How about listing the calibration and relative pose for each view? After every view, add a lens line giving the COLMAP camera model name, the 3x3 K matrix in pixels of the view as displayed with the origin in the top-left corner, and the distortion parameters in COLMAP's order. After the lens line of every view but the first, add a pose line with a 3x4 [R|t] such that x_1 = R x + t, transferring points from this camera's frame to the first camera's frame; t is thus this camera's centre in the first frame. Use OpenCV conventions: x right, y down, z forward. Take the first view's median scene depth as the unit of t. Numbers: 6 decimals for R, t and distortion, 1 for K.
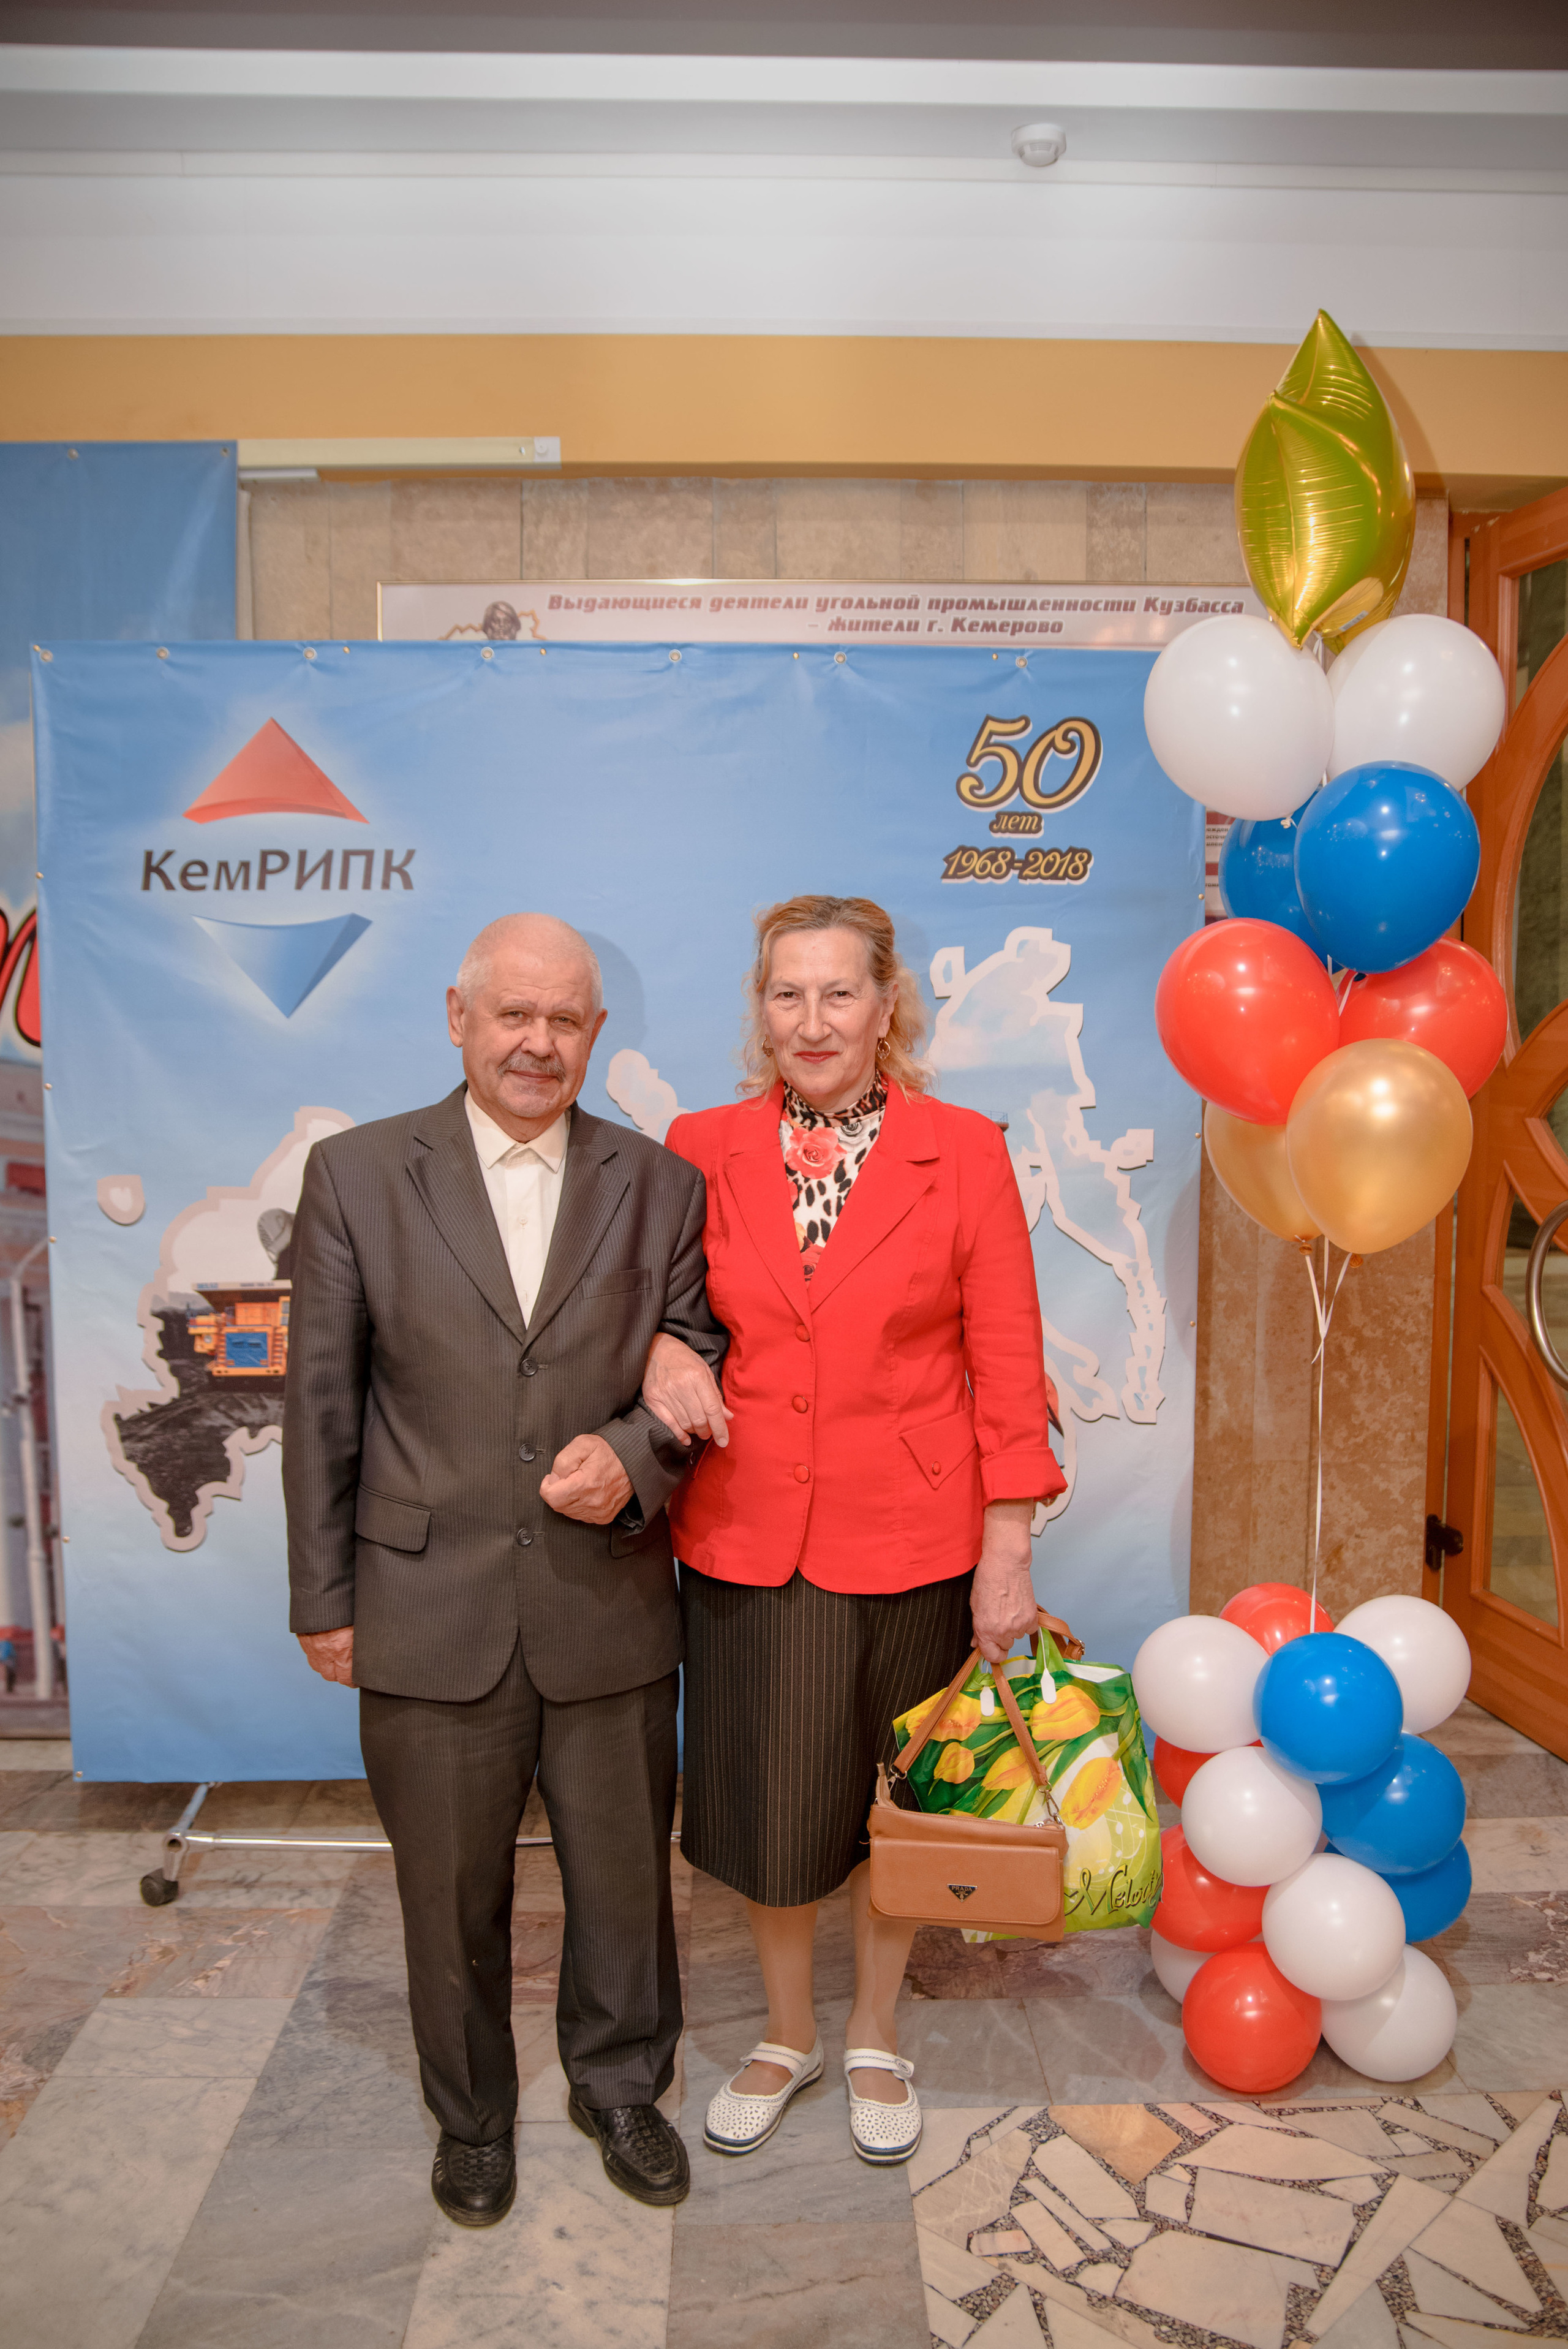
lens RADIAL K [[1905.6, 0, 819.6], [0, 1905.6, 1180.1], [0, 0, 1]] dist [-0.128032, 0.124118]
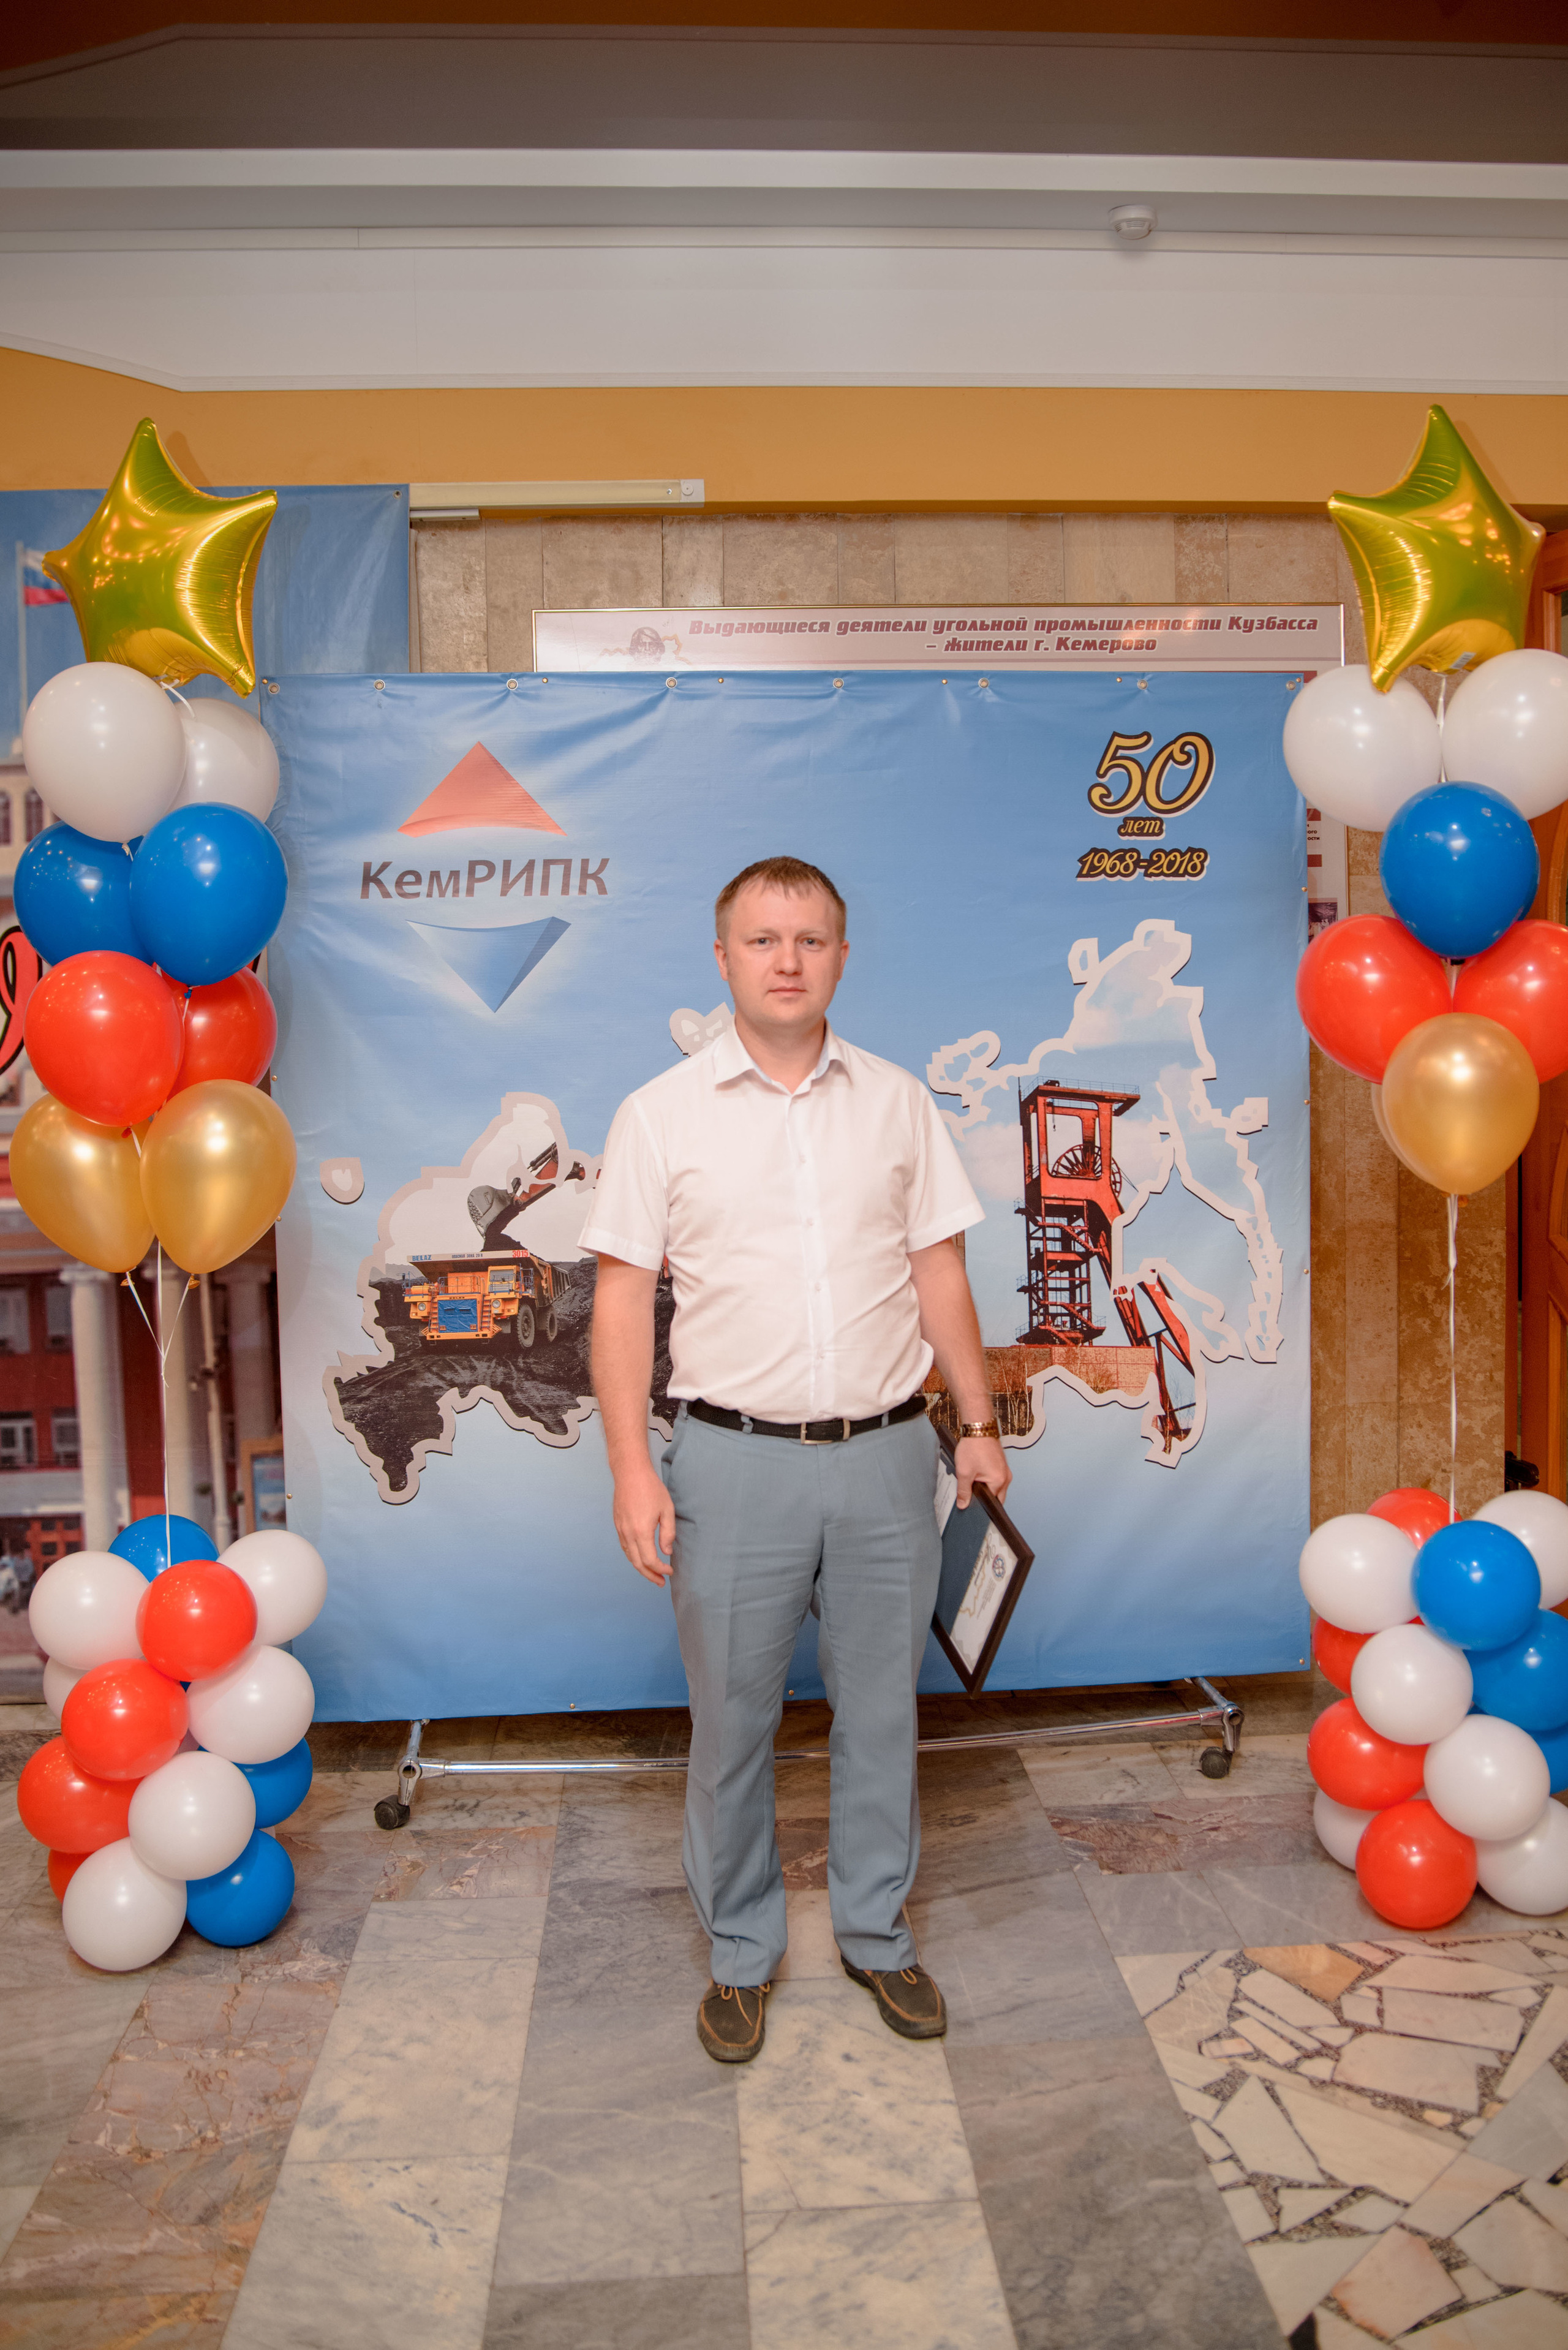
lens RADIAL K [[2032.1, 0, 833.6], [0, 2032.1, 1069.4], [0, 0, 1]] dist [-0.130119, 0.129544]
pose [[0.999155, -0.020239, 0.035785, -0.127716], [0.022004, 0.998525, -0.049639, 0.010660], [-0.034727, 0.050384, 0.998126, -0.187316]]
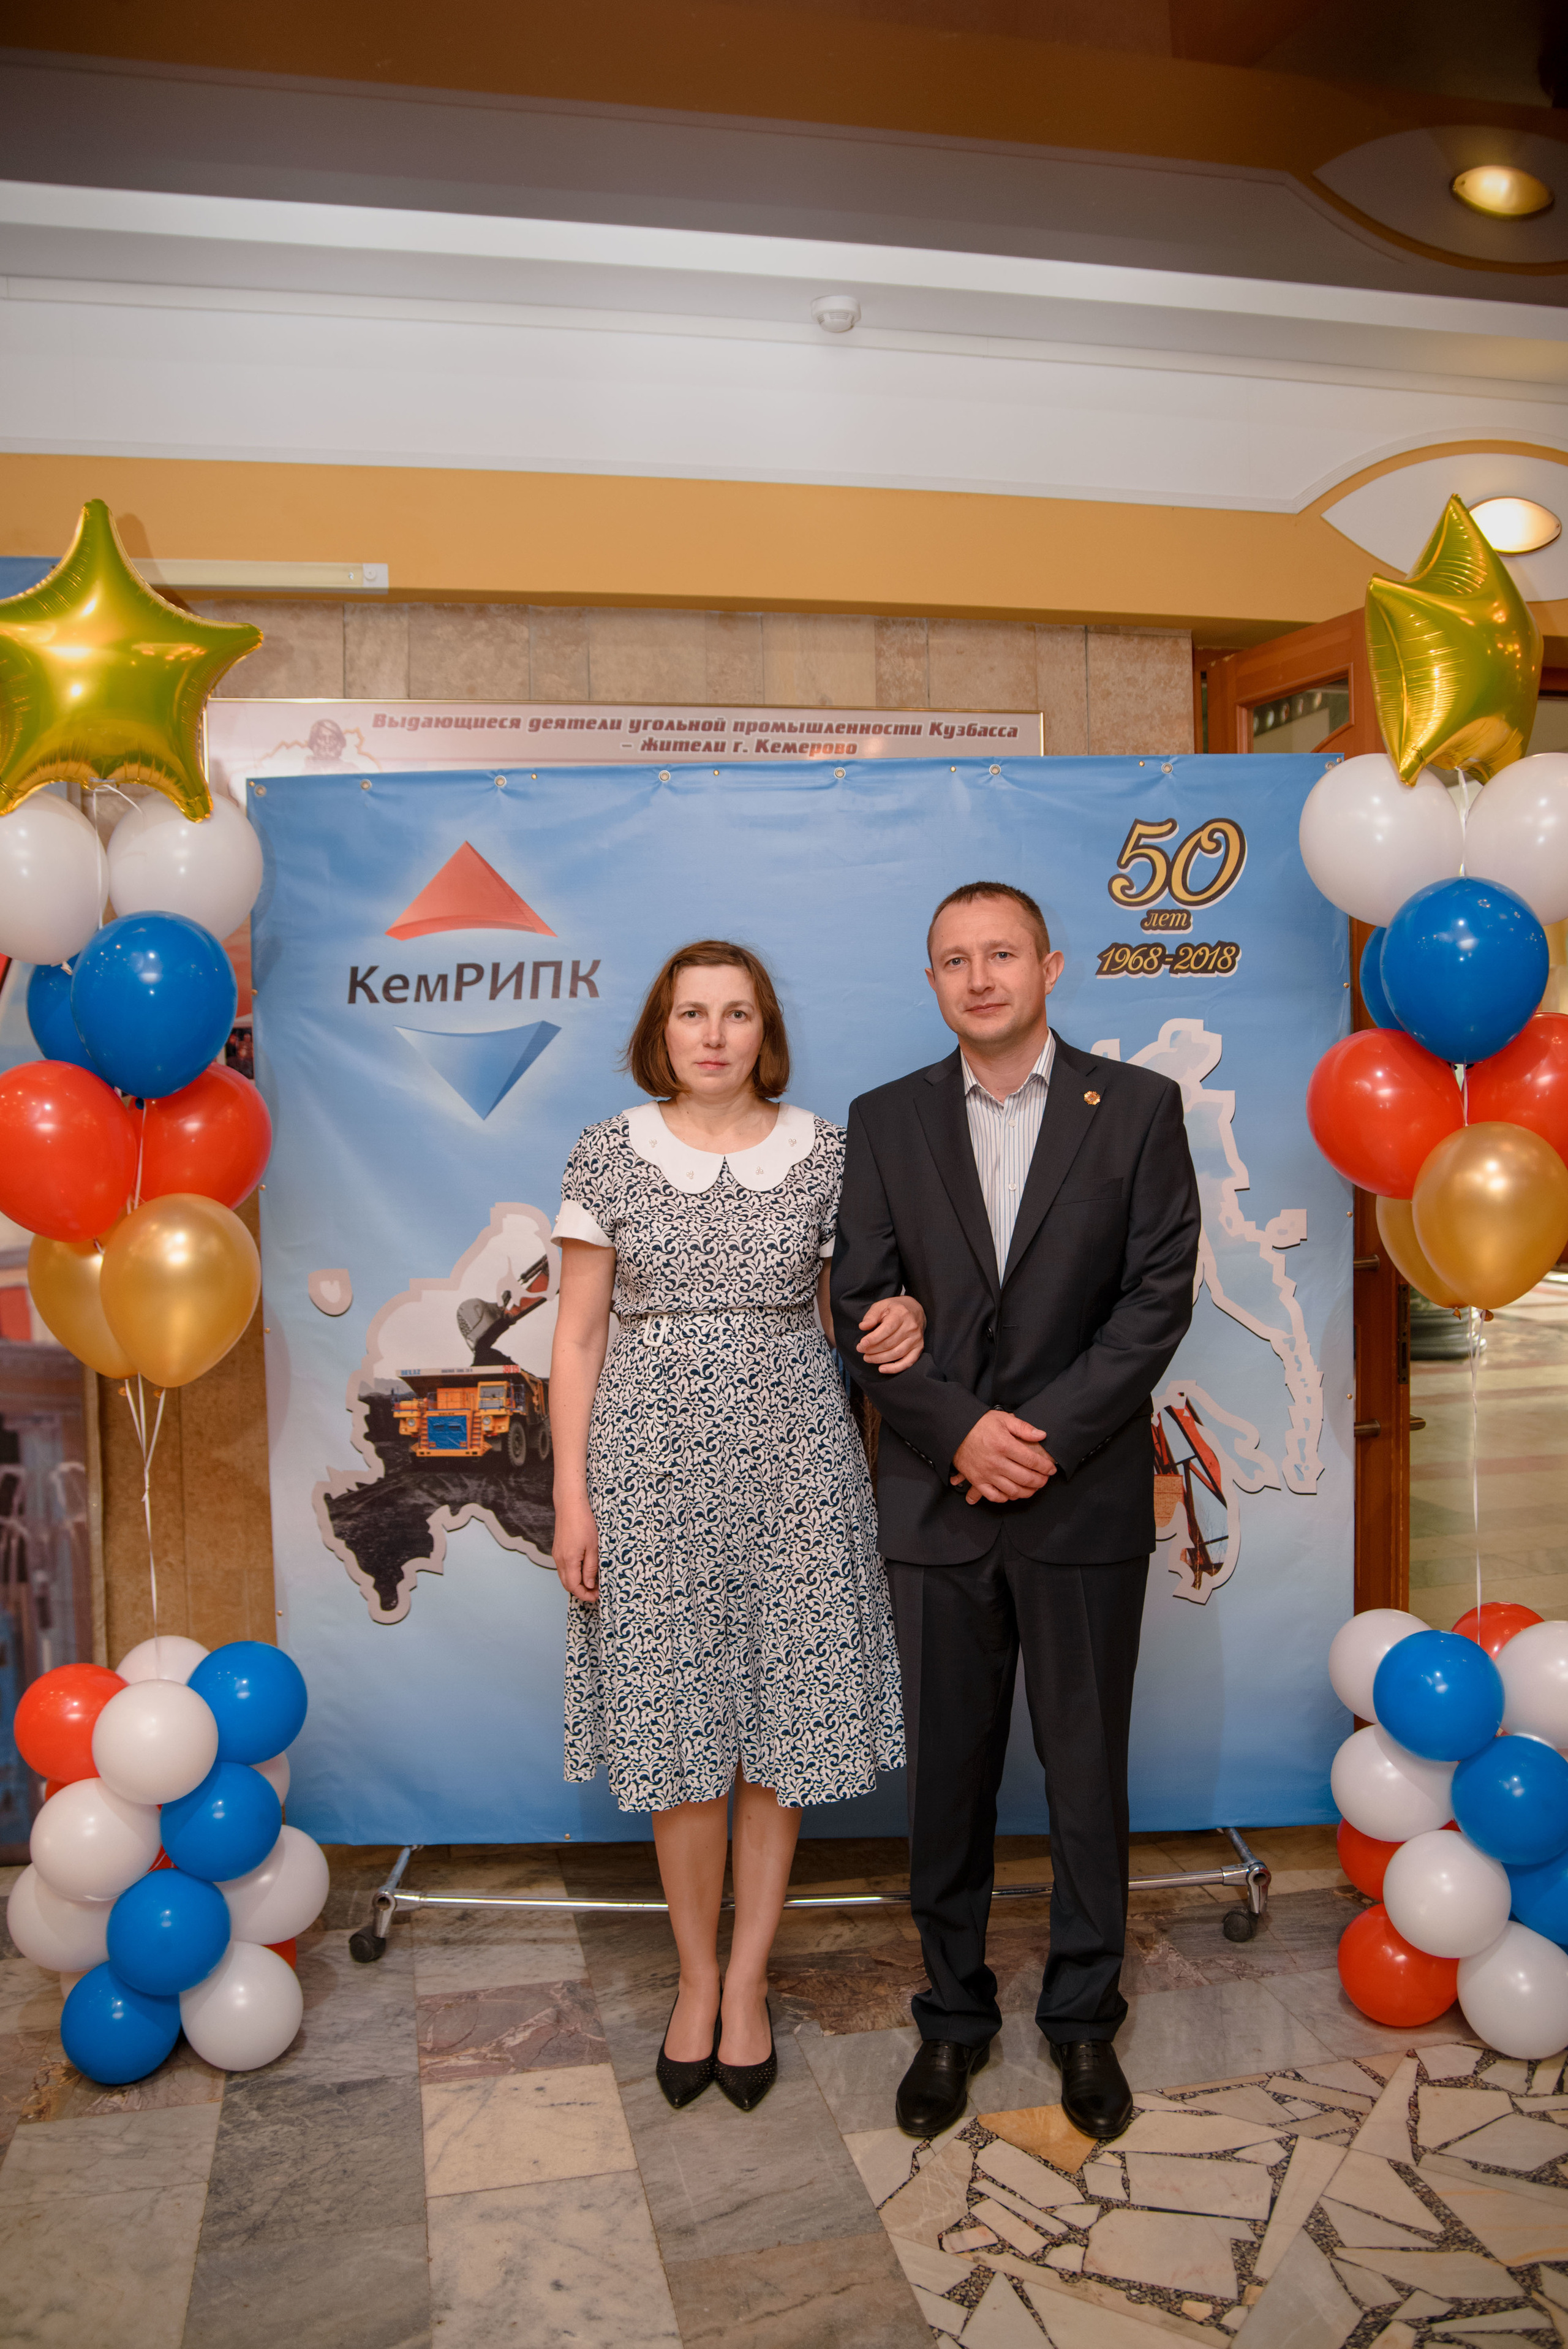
lens RADIAL K [[1905.6, 0, 811.2], [0, 1905.6, 1165.3], [0, 0, 1]] dist [-0.128032, 0.124118]
pose [[0.982500, -0.026201, 0.184409, -0.123674], [0.036117, 0.998065, -0.050620, -0.001272], [-0.182726, 0.056394, 0.981545, -0.057451]]
